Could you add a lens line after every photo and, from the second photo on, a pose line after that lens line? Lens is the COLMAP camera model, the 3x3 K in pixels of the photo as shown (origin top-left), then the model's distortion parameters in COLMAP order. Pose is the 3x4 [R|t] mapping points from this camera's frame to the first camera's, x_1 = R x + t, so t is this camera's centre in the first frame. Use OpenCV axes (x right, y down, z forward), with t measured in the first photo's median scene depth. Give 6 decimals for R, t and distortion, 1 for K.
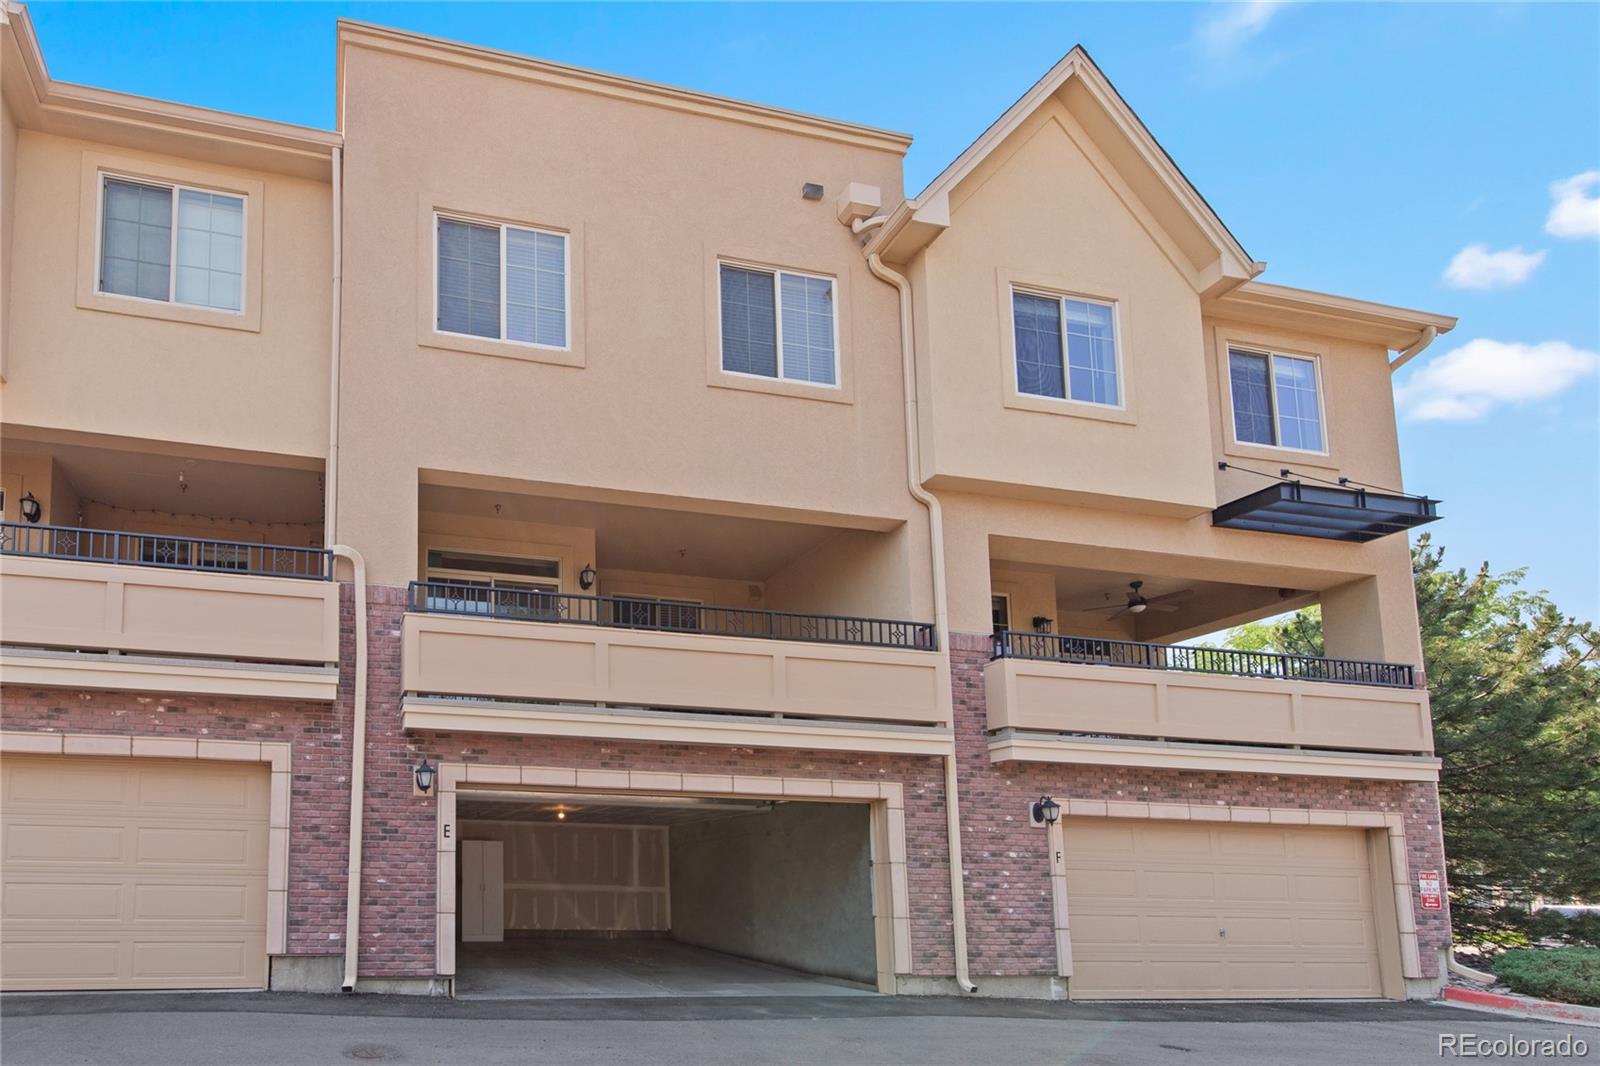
lens RADIAL K [[736.0, 0, 637.4], [0, 736.0, 552.1], [0, 0, 1]] dist [0.004248, 0.000058]
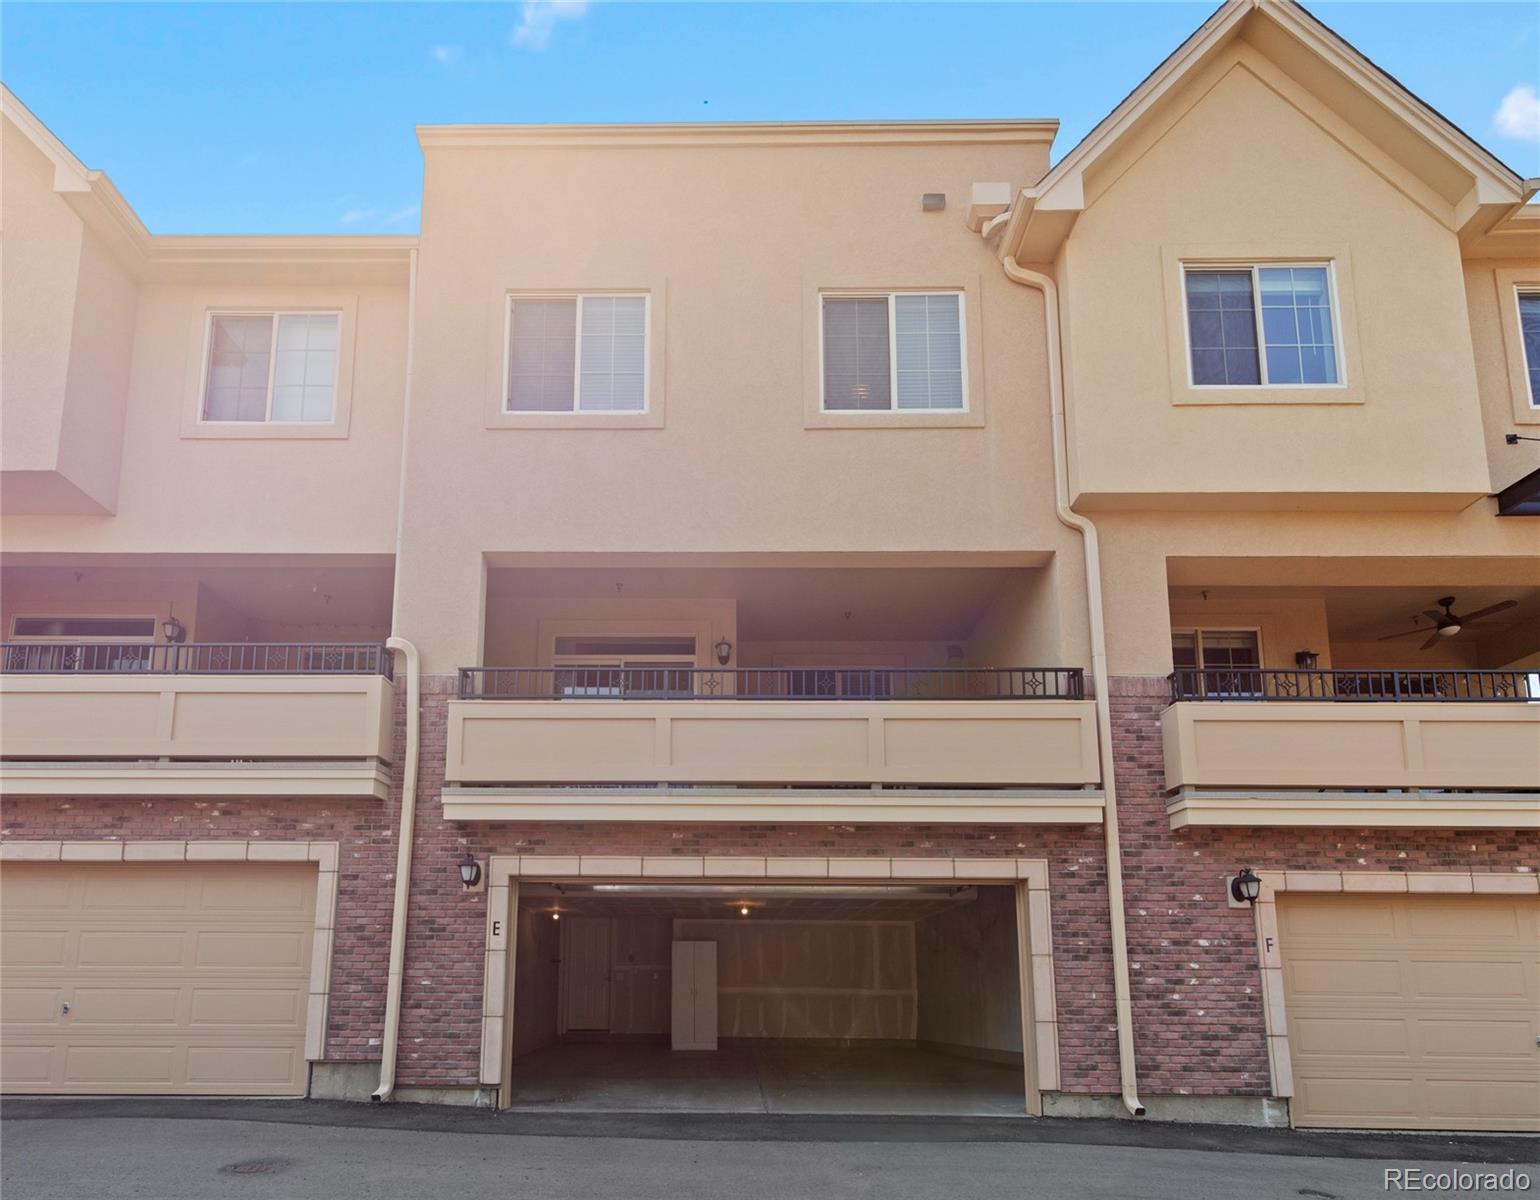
lens RADIAL K [[779.2, 0, 784.2], [0, 779.2, 600.9], [0, 0, 1]] dist [0.003464, 0.000668]
pose [[0.977876, -0.100637, -0.183389, 0.257674], [0.093531, 0.994506, -0.047015, 0.033467], [0.187113, 0.028823, 0.981916, 0.058799]]
